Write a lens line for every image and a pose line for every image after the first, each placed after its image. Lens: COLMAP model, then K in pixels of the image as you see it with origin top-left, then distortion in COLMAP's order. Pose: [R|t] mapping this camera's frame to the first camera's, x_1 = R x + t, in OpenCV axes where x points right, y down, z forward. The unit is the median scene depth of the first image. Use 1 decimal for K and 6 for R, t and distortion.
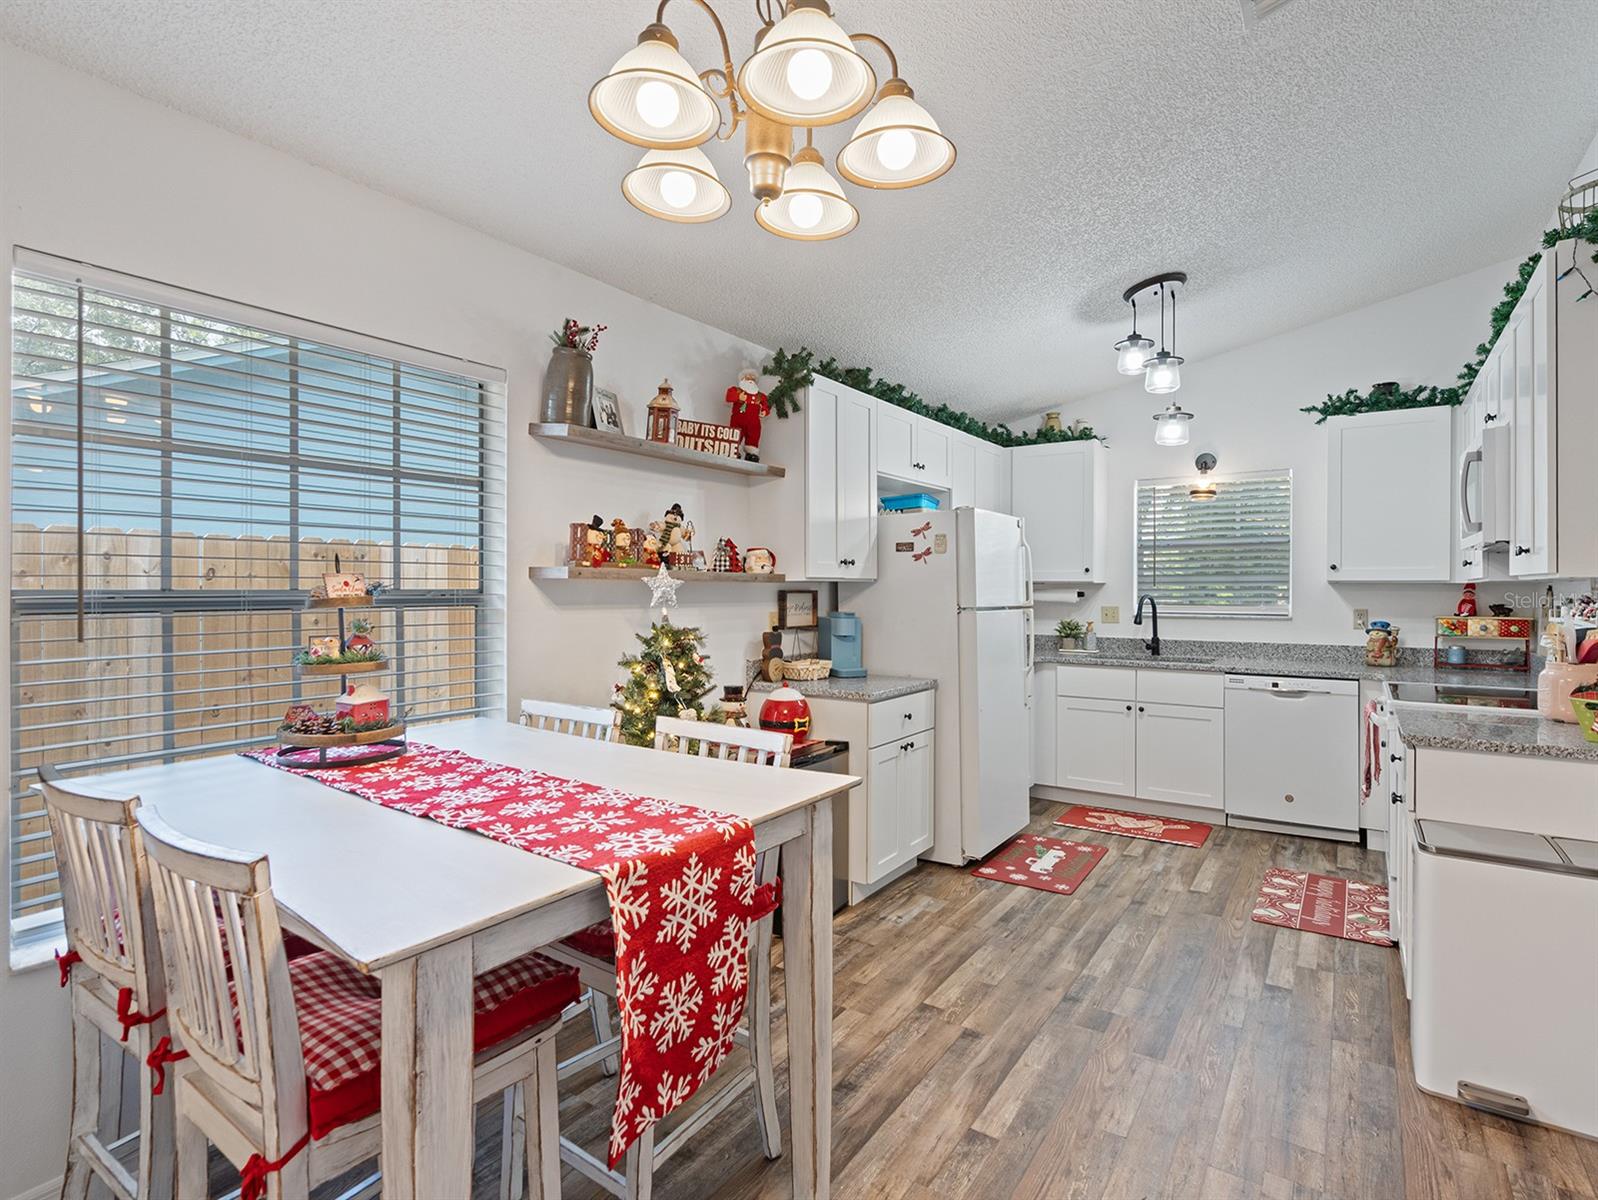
lens RADIAL K [[825.7, 0, 796.1], [0, 825.7, 587.9], [0, 0, 1]] dist [-0.000432, 0.003142]
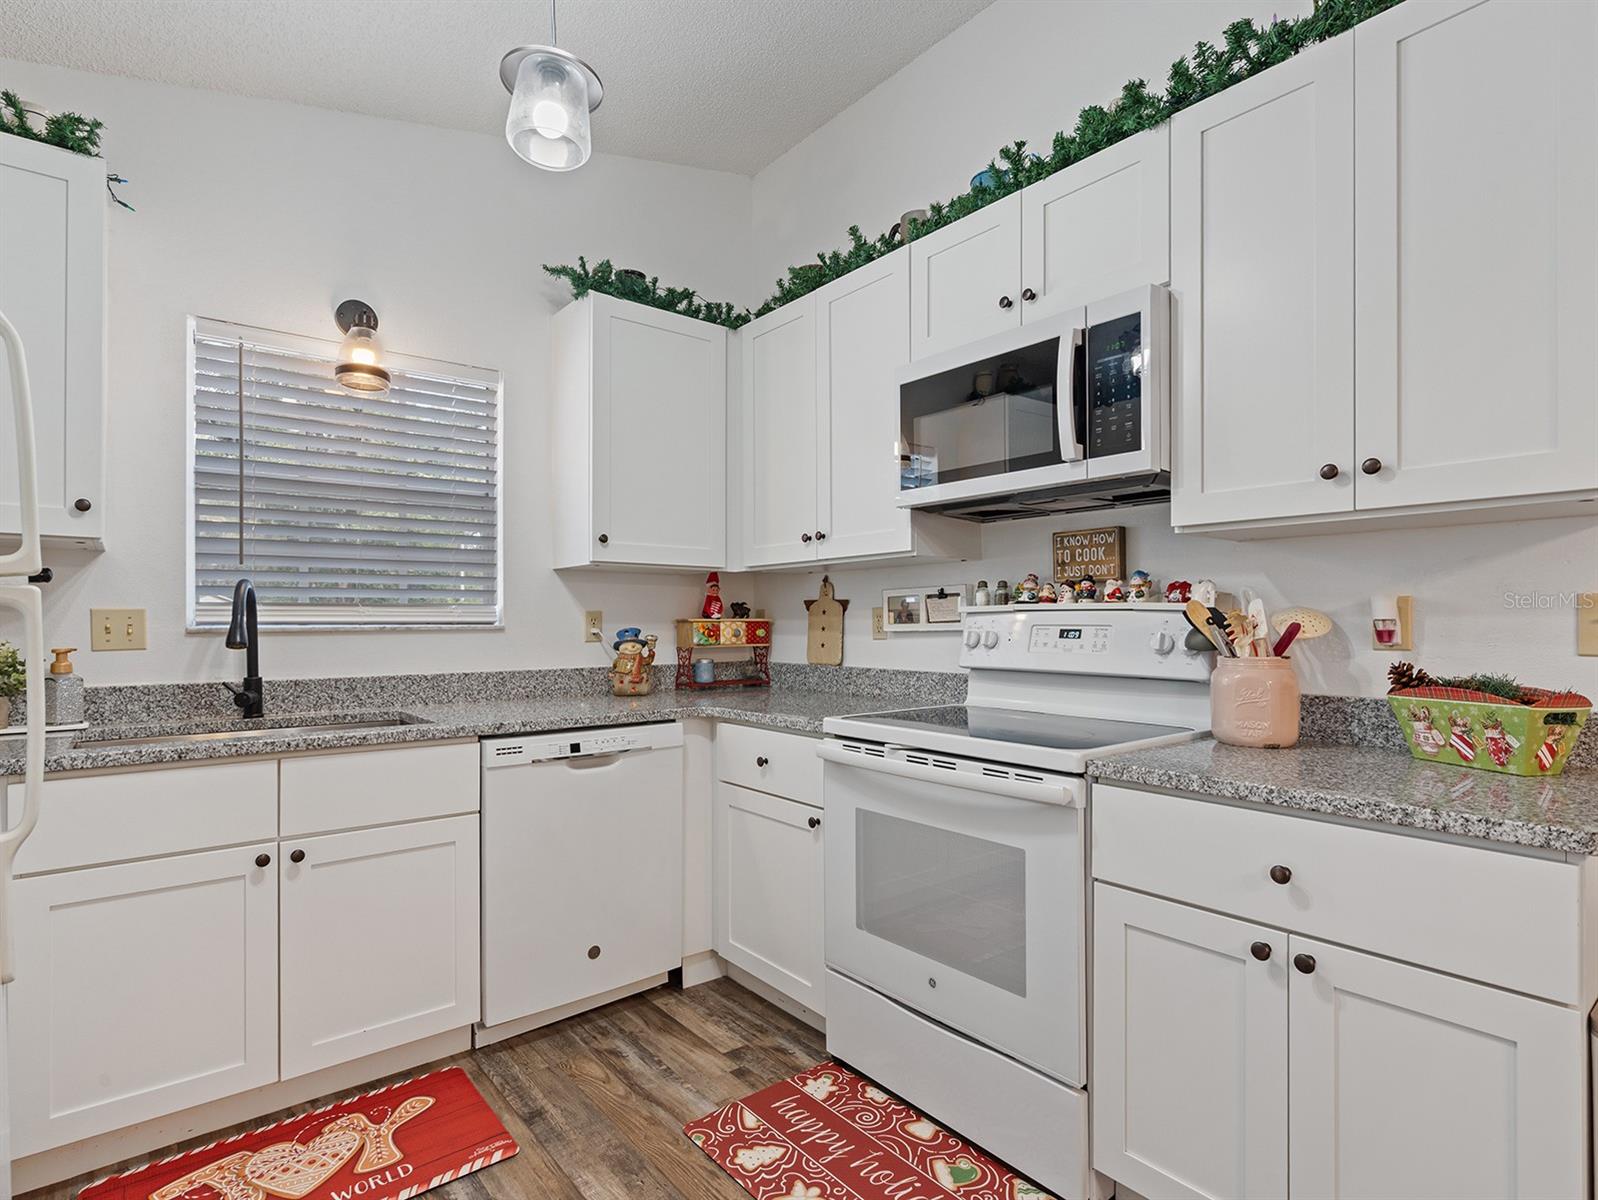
lens RADIAL K [[825.7, 0, 785.4], [0, 825.7, 618.5], [0, 0, 1]] dist [-0.000432, 0.003142]
pose [[0.295809, 0.000959, 0.955247, 0.110277], [0.003580, 0.999991, -0.002113, 0.035224], [-0.955240, 0.004044, 0.295803, 0.694524]]
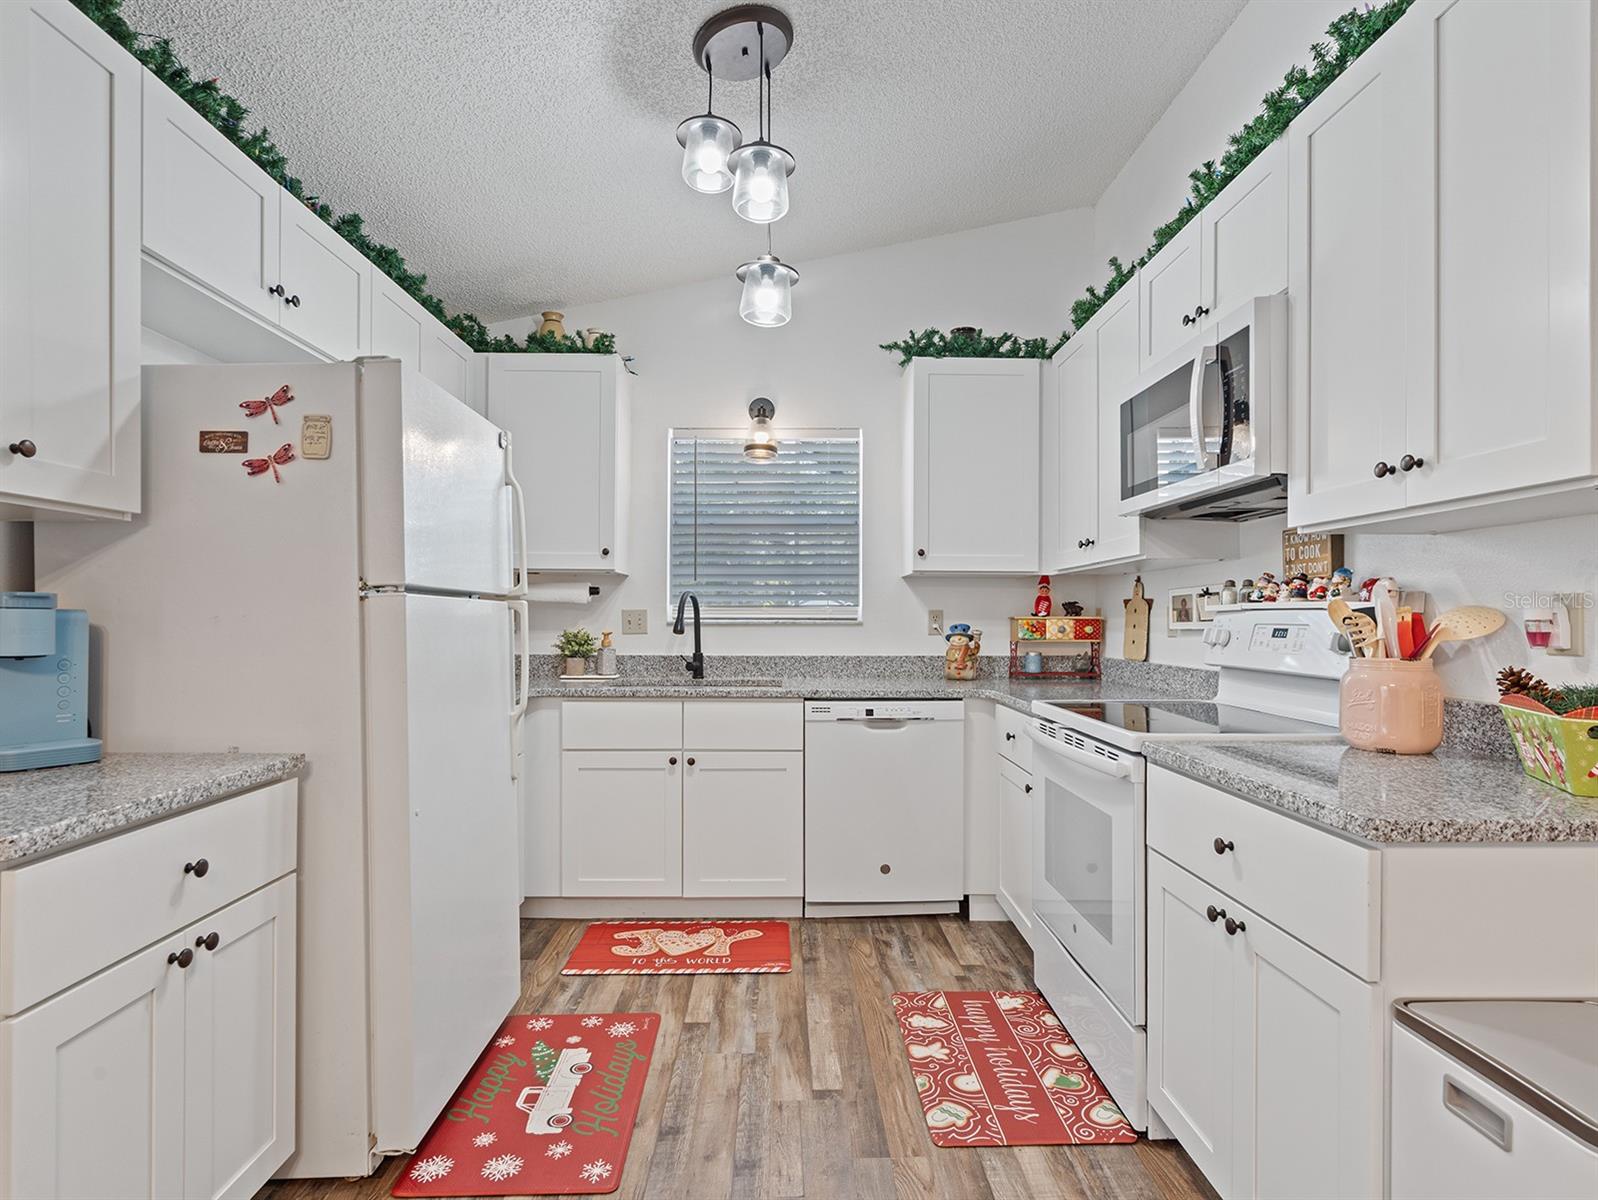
lens RADIAL K [[825.7, 0, 797.2], [0, 825.7, 617.9], [0, 0, 1]] dist [-0.000432, 0.003142]
pose [[0.815637, 0.001240, 0.578562, 0.114335], [-0.001246, 0.999999, -0.000387, 0.035491], [-0.578562, -0.000405, 0.815638, 0.442988]]
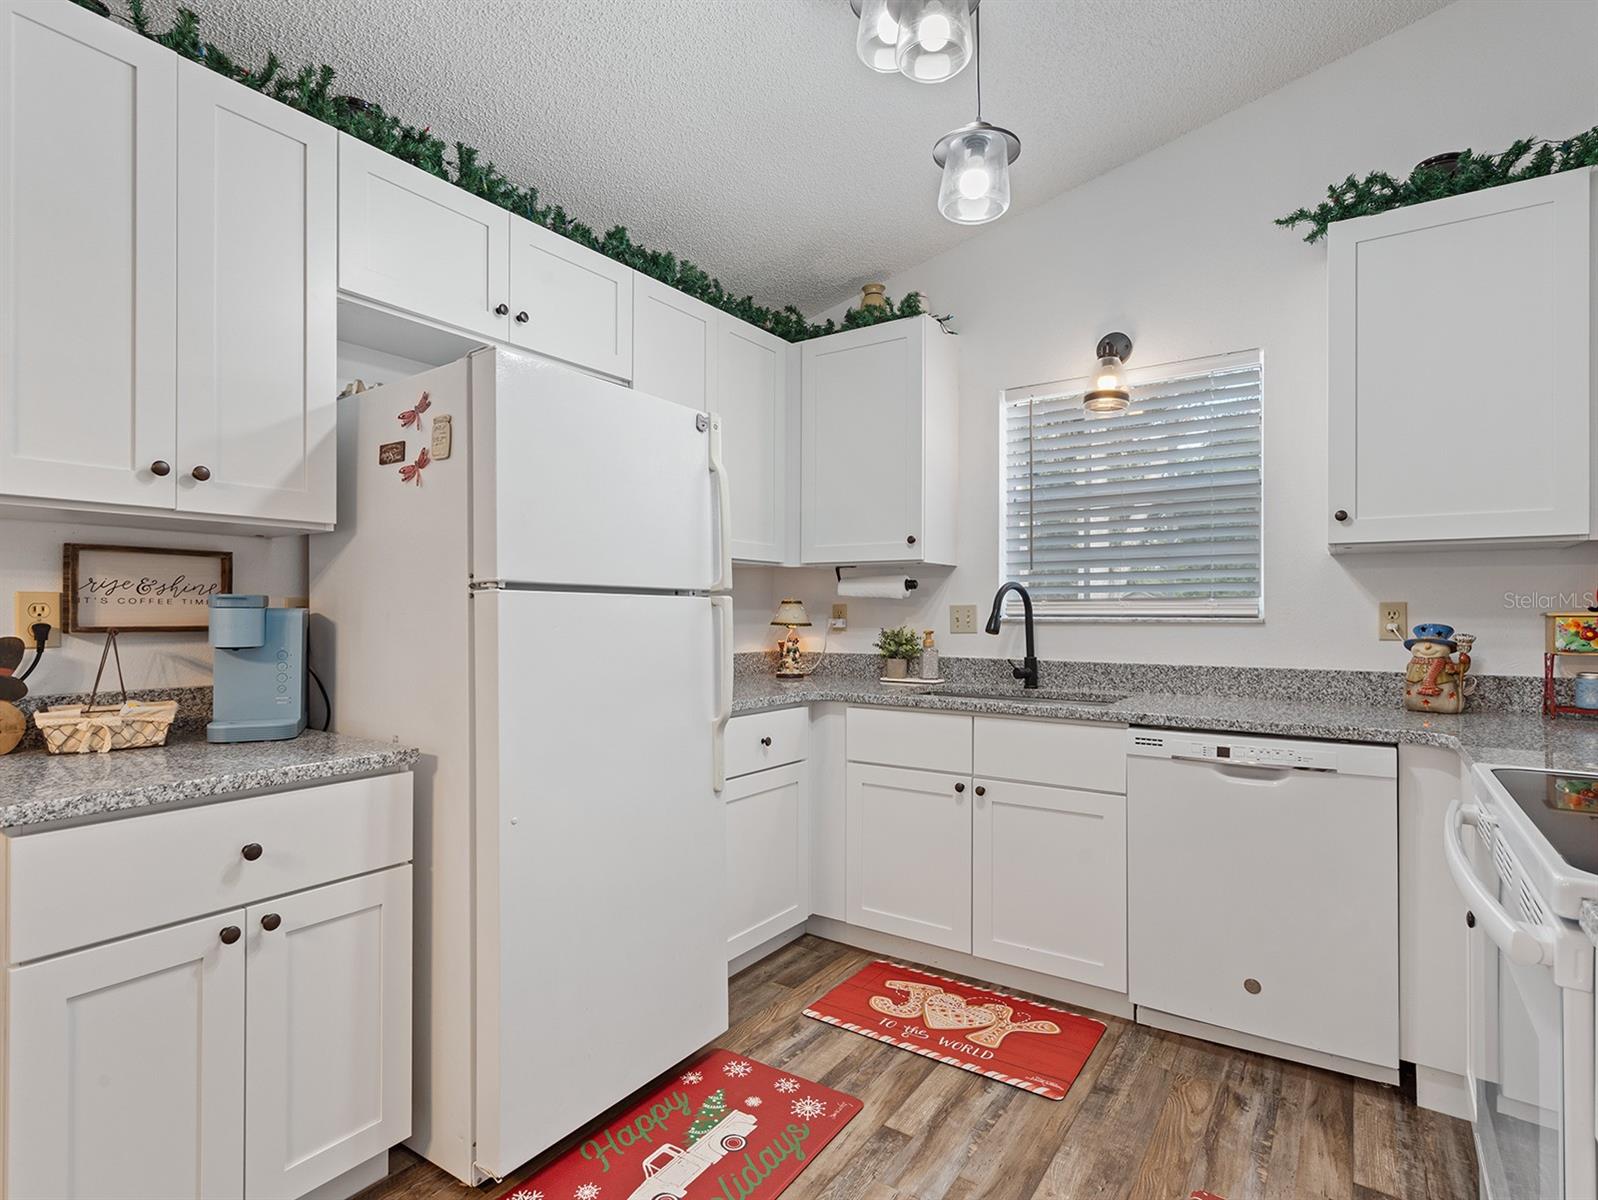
lens RADIAL K [[825.7, 0, 792.9], [0, 825.7, 608.5], [0, 0, 1]] dist [-0.000432, 0.003142]
pose [[0.999987, 0.000352, -0.005072, 0.318783], [-0.000384, 0.999980, -0.006275, 0.034712], [0.005070, 0.006277, 0.999967, 0.494675]]
